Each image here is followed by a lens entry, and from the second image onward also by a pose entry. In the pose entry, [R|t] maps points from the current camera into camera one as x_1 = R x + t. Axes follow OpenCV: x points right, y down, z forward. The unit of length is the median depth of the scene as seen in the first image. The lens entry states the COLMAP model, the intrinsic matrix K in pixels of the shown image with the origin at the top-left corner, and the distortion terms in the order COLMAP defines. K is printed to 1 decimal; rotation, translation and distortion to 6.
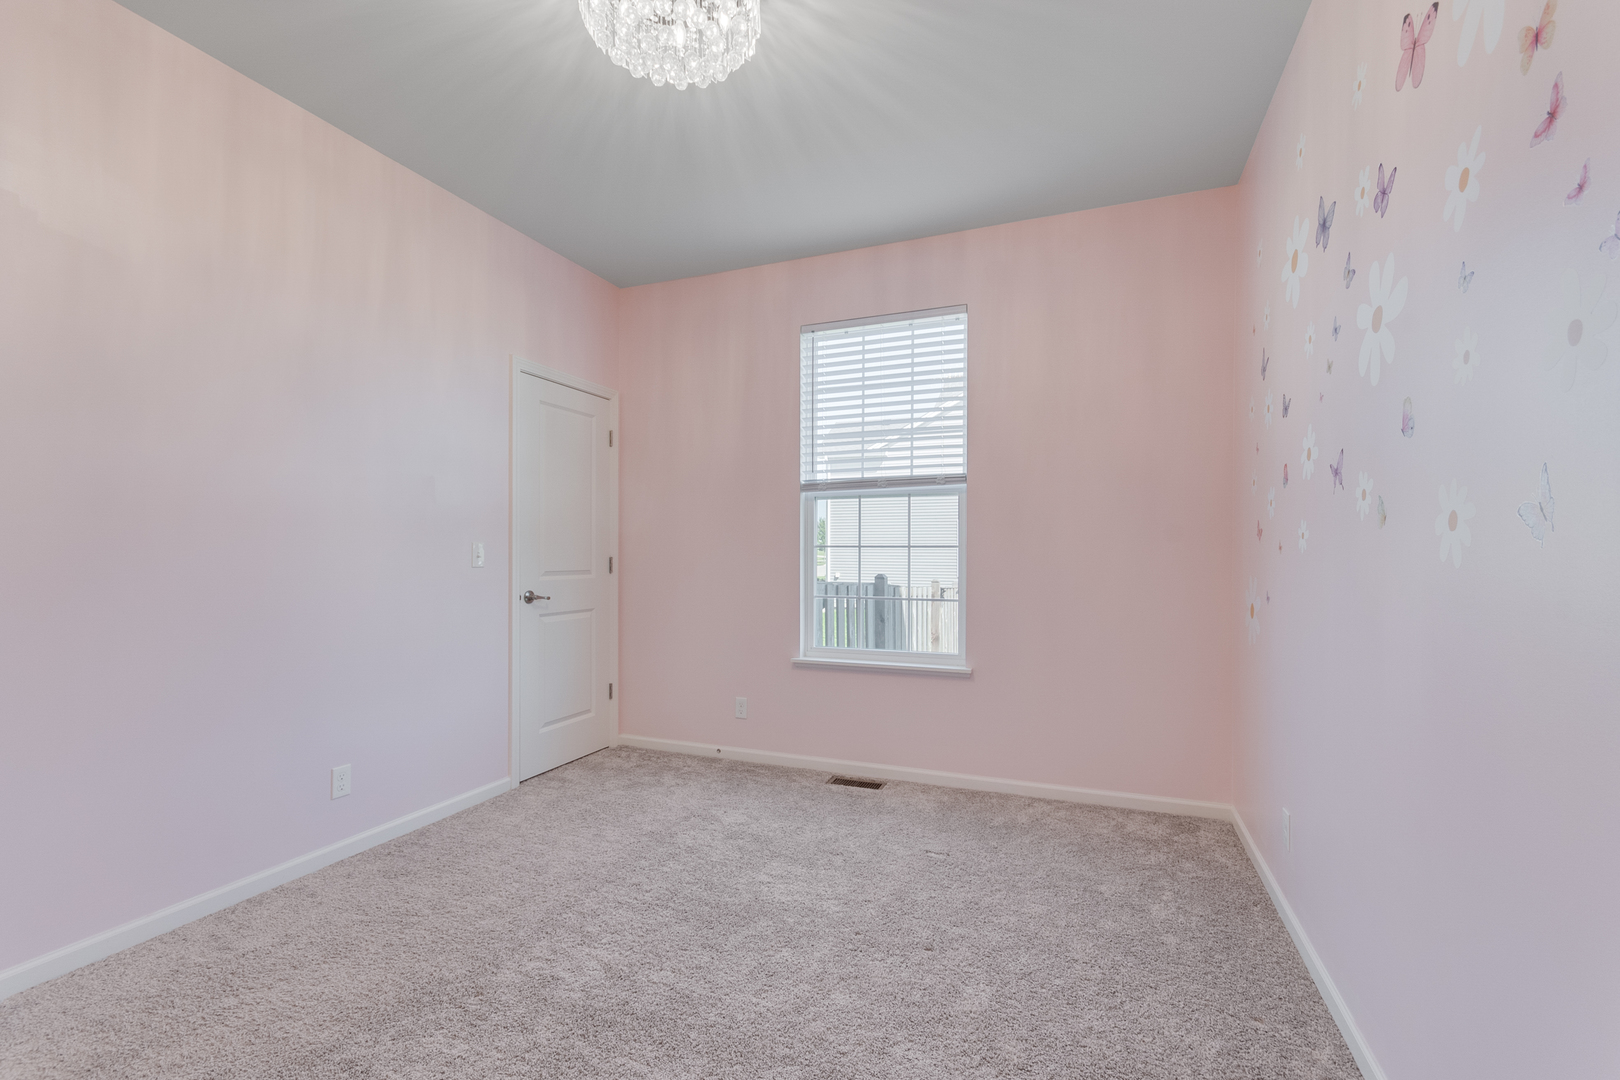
lens RADIAL K [[712.6, 0, 798.0], [0, 712.6, 533.3], [0, 0, 1]] dist [0.004150, -0.001656]
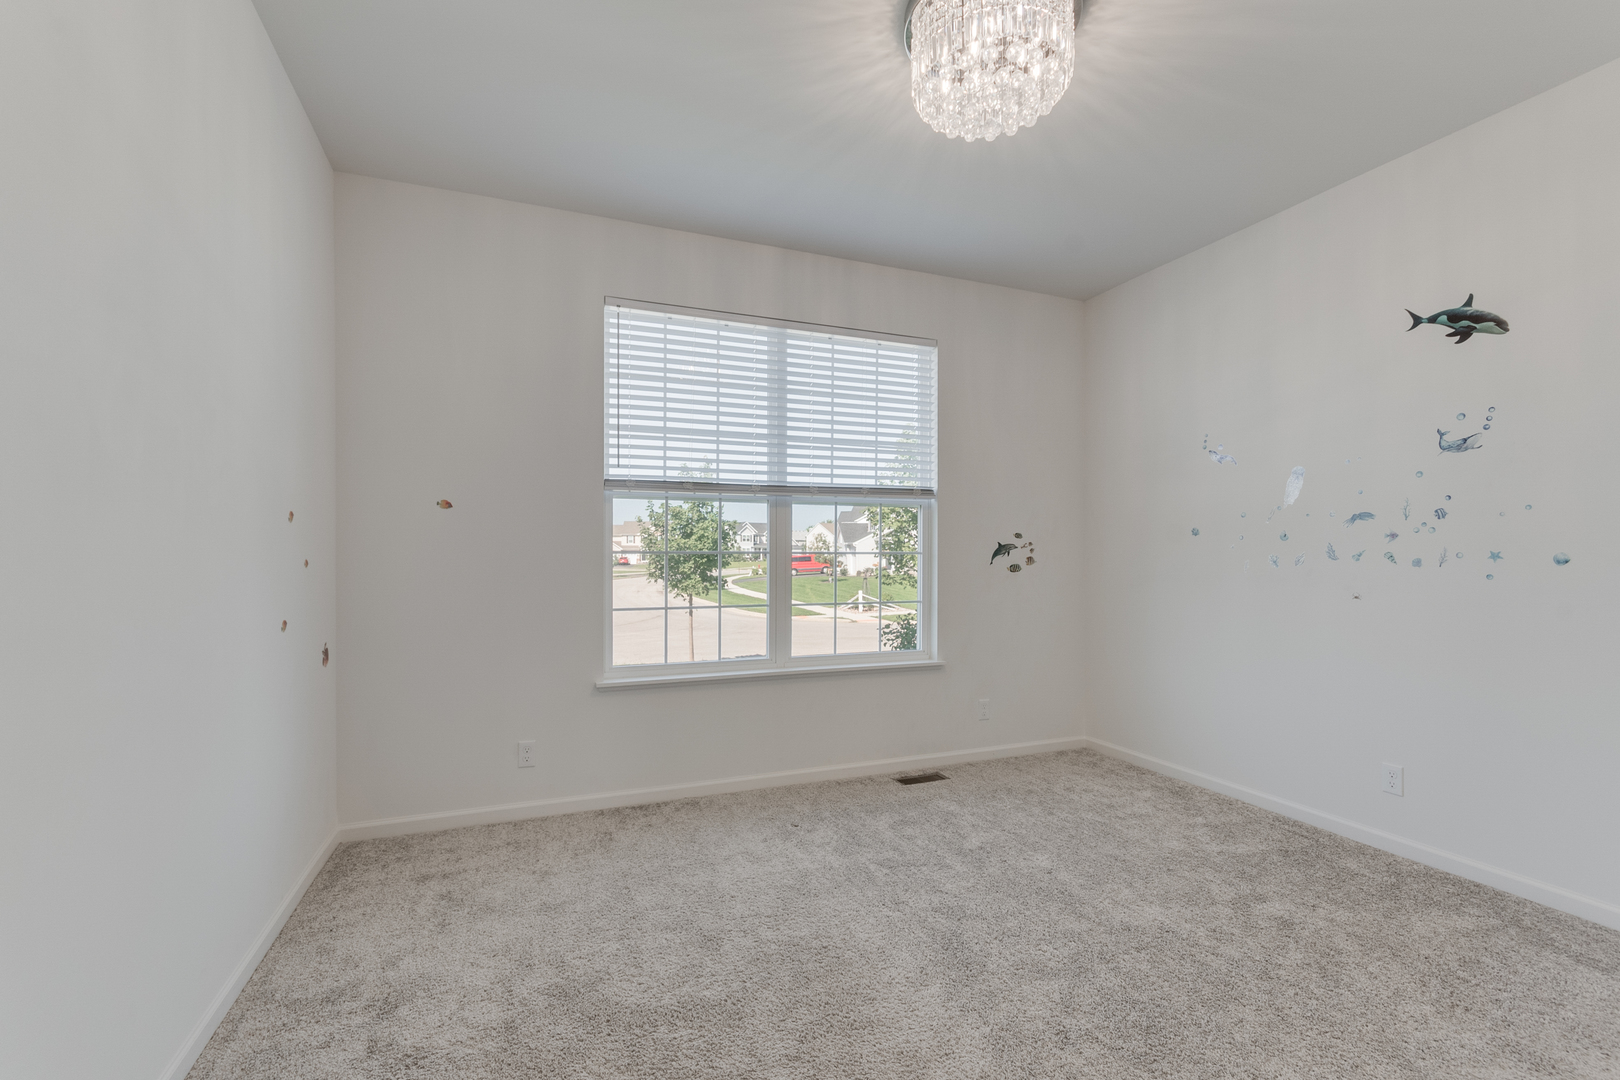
lens RADIAL K [[734.9, 0, 824.4], [0, 734.9, 534.3], [0, 0, 1]] dist [0.001196, -0.000005]
pose [[0.711048, 0.027806, 0.702593, -0.505762], [-0.022532, 0.999606, -0.016758, 0.008487], [-0.702782, -0.003915, 0.711395, 0.209475]]
